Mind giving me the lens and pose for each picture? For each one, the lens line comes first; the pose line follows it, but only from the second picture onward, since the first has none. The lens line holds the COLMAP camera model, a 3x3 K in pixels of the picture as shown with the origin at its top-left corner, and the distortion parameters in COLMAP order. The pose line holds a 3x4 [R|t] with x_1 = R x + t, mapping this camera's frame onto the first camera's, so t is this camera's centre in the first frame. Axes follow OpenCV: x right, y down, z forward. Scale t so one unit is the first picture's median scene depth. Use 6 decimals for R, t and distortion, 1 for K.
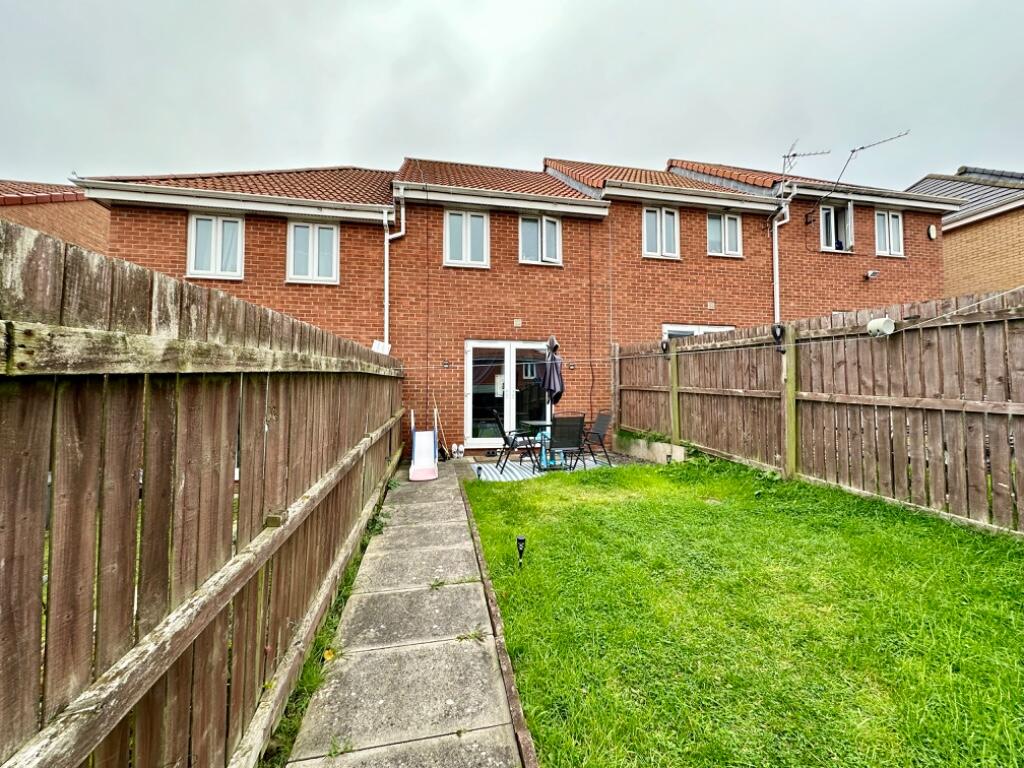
lens RADIAL K [[409.1, 0, 514.5], [0, 409.1, 377.9], [0, 0, 1]] dist [-0.003065, -0.000099]
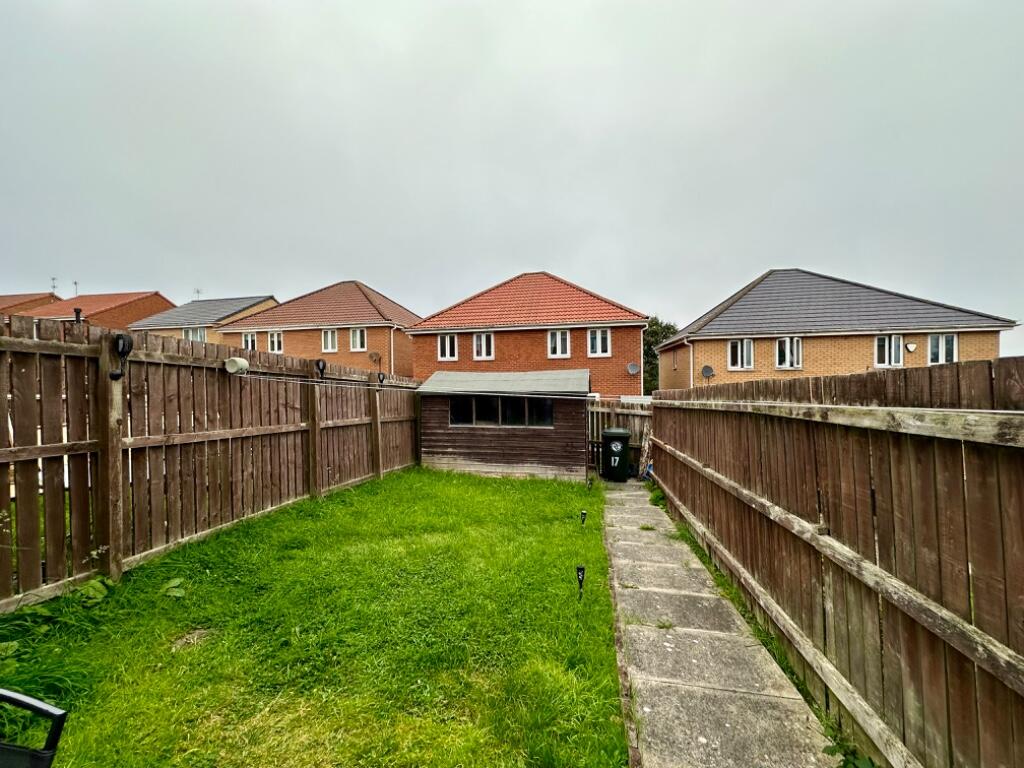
lens RADIAL K [[409.1, 0, 516.3], [0, 409.1, 386.5], [0, 0, 1]] dist [-0.003065, -0.000099]
pose [[-0.934858, 0.007713, 0.354939, -0.186108], [-0.000289, 0.999747, -0.022485, -0.046597], [-0.355023, -0.021122, -0.934619, 1.862210]]
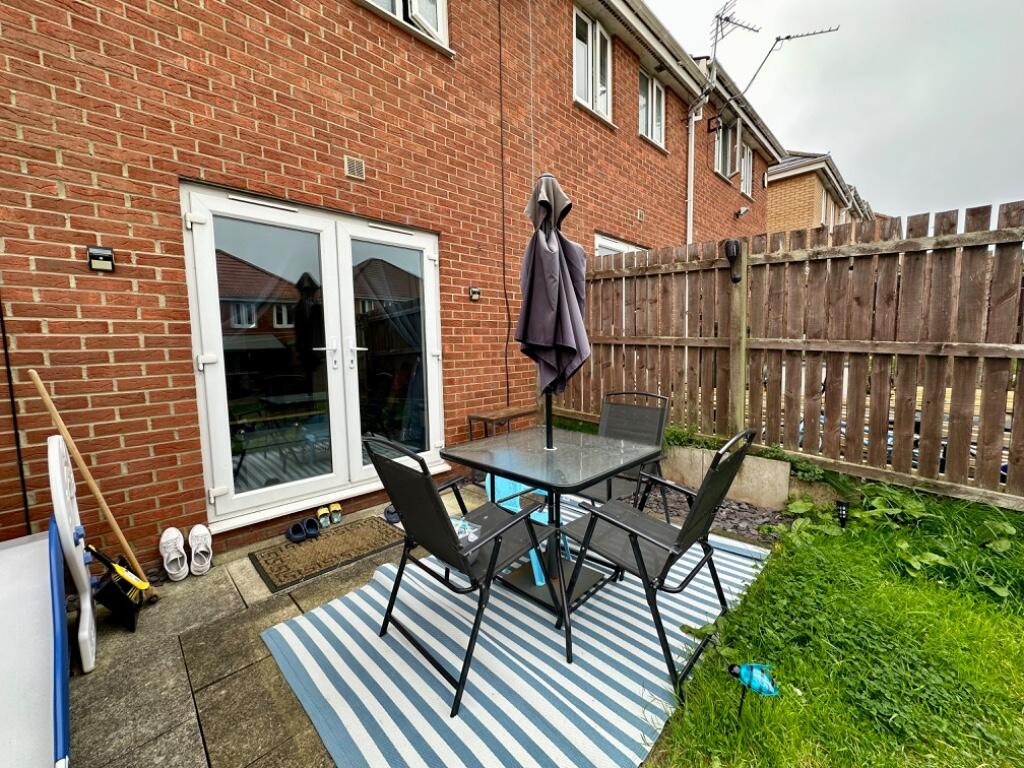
lens RADIAL K [[409.1, 0, 510.4], [0, 409.1, 382.4], [0, 0, 1]] dist [-0.003065, -0.000099]
pose [[0.832905, -0.065116, 0.549572, -0.092633], [-0.006723, 0.991790, 0.127701, 0.011427], [-0.553375, -0.110057, 0.825629, 0.603276]]
